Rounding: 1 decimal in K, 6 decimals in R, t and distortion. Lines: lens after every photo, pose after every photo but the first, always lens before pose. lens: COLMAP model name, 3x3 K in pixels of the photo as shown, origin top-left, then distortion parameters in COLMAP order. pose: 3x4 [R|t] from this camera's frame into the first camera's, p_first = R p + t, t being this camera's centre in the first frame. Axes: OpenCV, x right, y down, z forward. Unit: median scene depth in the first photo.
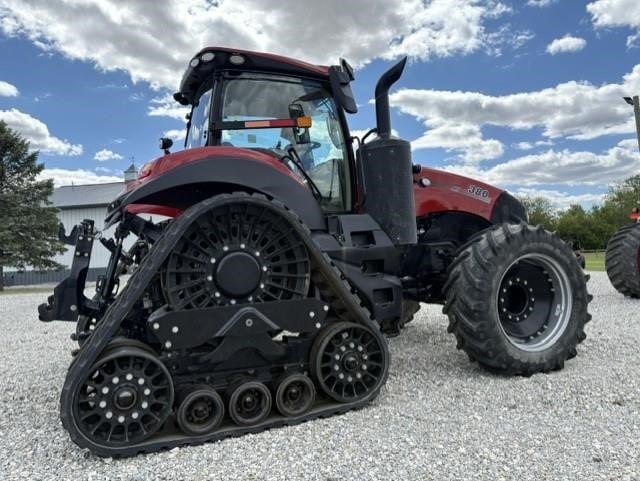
lens RADIAL K [[488.3, 0, 318.5], [0, 488.3, 242.8], [0, 0, 1]] dist [-0.010117, -0.007994]
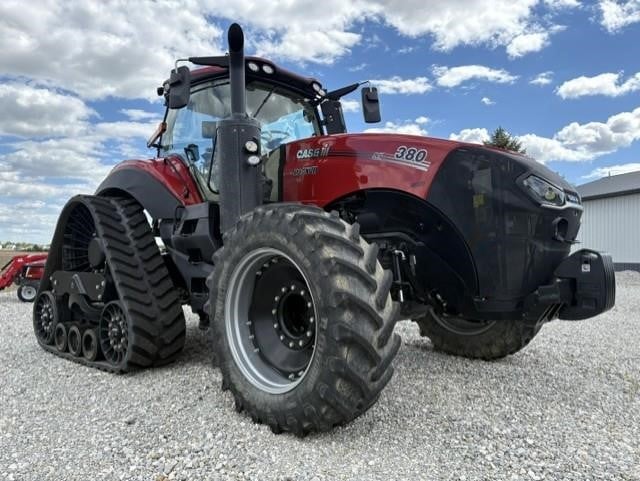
lens RADIAL K [[500.8, 0, 316.7], [0, 500.8, 241.6], [0, 0, 1]] dist [0.002573, -0.003682]
pose [[0.406356, 0.019467, -0.913508, 1.060039], [-0.012789, 0.999796, 0.015617, 0.001078], [0.913625, 0.005337, 0.406522, 0.744645]]
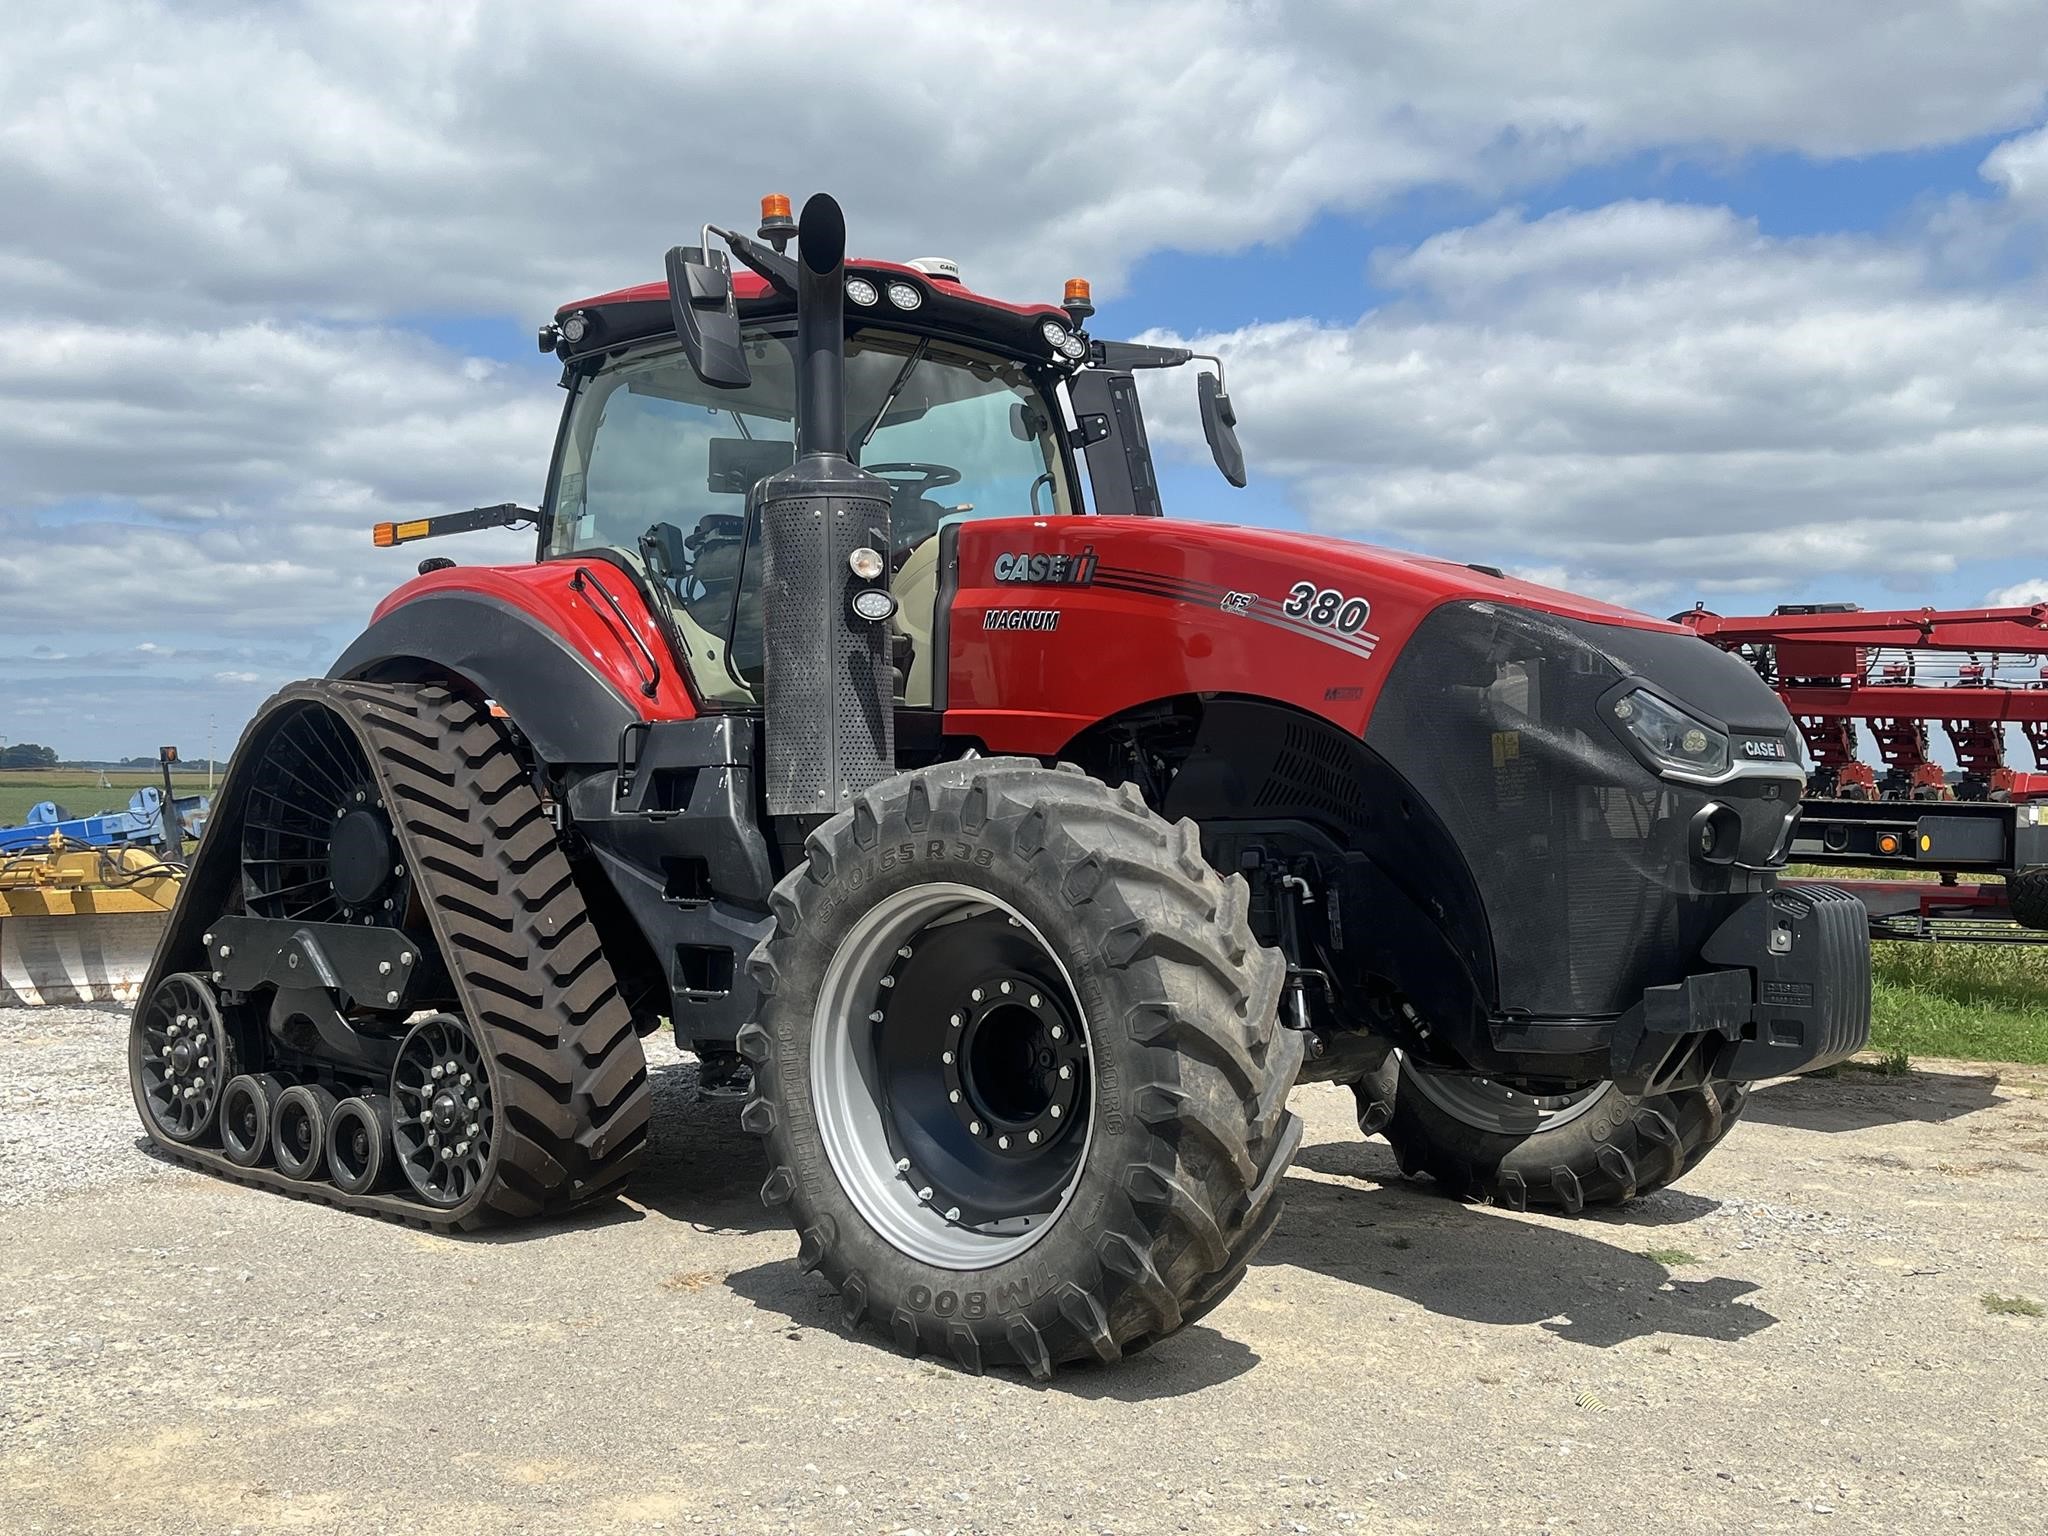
lens RADIAL K [[2165.3, 0, 1024.0], [0, 2165.3, 768.0], [0, 0, 1]] dist [-0.019681, -0.028276]
pose [[0.402445, 0.030667, -0.914930, 1.432225], [-0.020790, 0.999487, 0.024356, -0.063162], [0.915208, 0.009220, 0.402876, 0.562583]]
